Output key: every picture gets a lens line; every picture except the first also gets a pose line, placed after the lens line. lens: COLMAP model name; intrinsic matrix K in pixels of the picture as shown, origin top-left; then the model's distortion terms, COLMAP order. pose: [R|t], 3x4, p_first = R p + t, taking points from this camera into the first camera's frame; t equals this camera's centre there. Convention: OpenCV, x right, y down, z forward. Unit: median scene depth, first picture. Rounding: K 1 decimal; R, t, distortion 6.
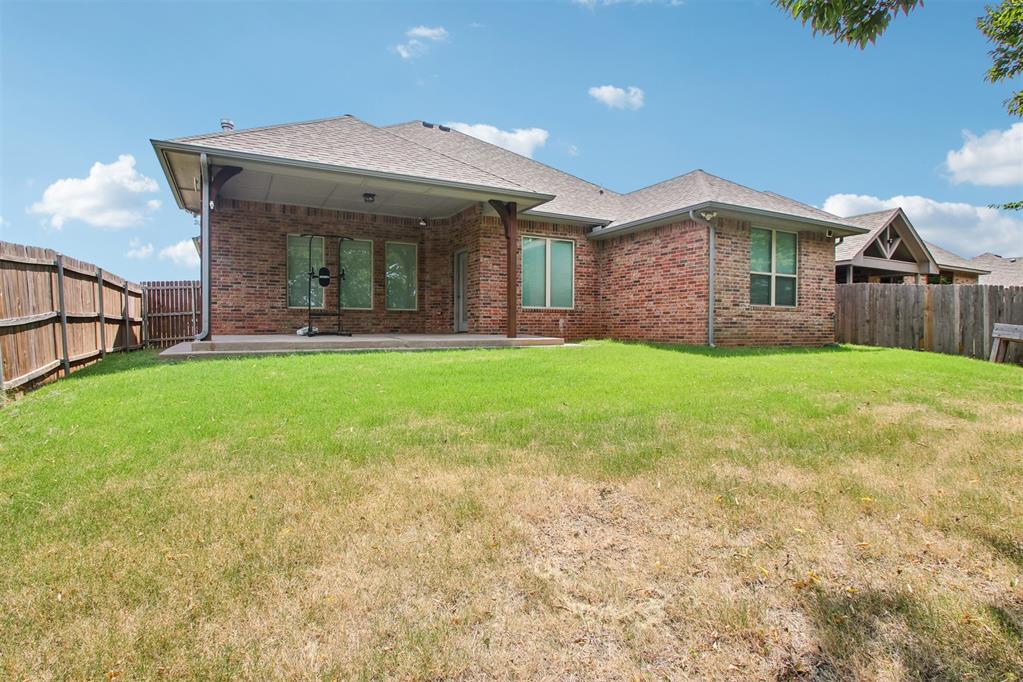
lens RADIAL K [[519.4, 0, 514.4], [0, 519.4, 296.7], [0, 0, 1]] dist [0.028780, -0.000052]
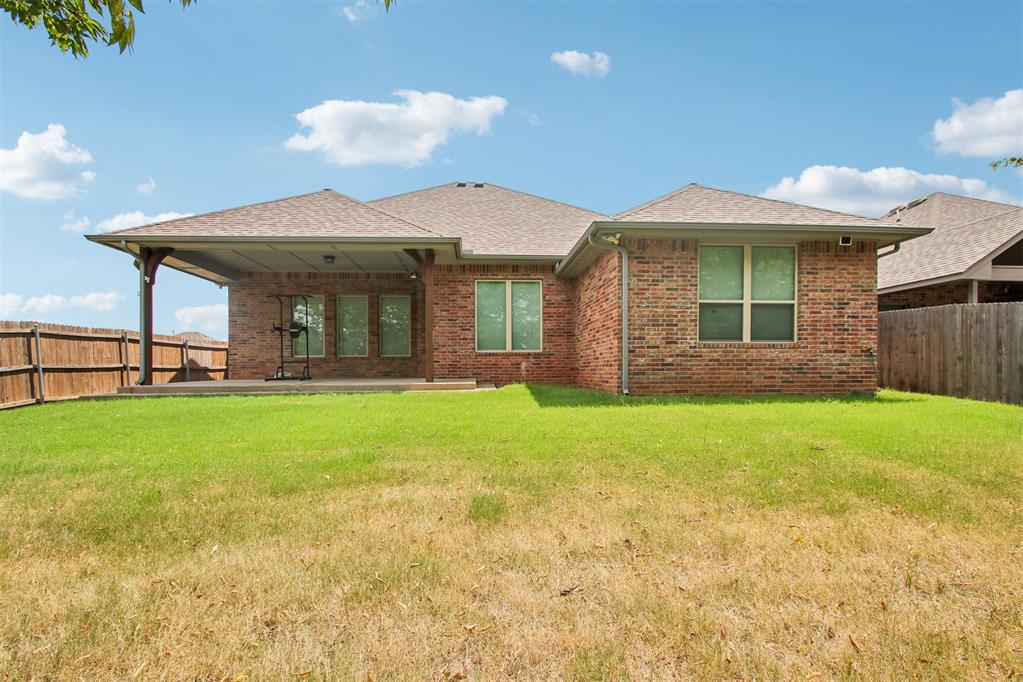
lens RADIAL K [[474.4, 0, 510.6], [0, 474.4, 341.8], [0, 0, 1]] dist [0.036308, -0.020533]
pose [[0.907828, -0.033143, -0.418031, 0.454294], [0.033530, 0.999417, -0.006421, 0.009705], [0.418000, -0.008187, 0.908410, 0.190346]]
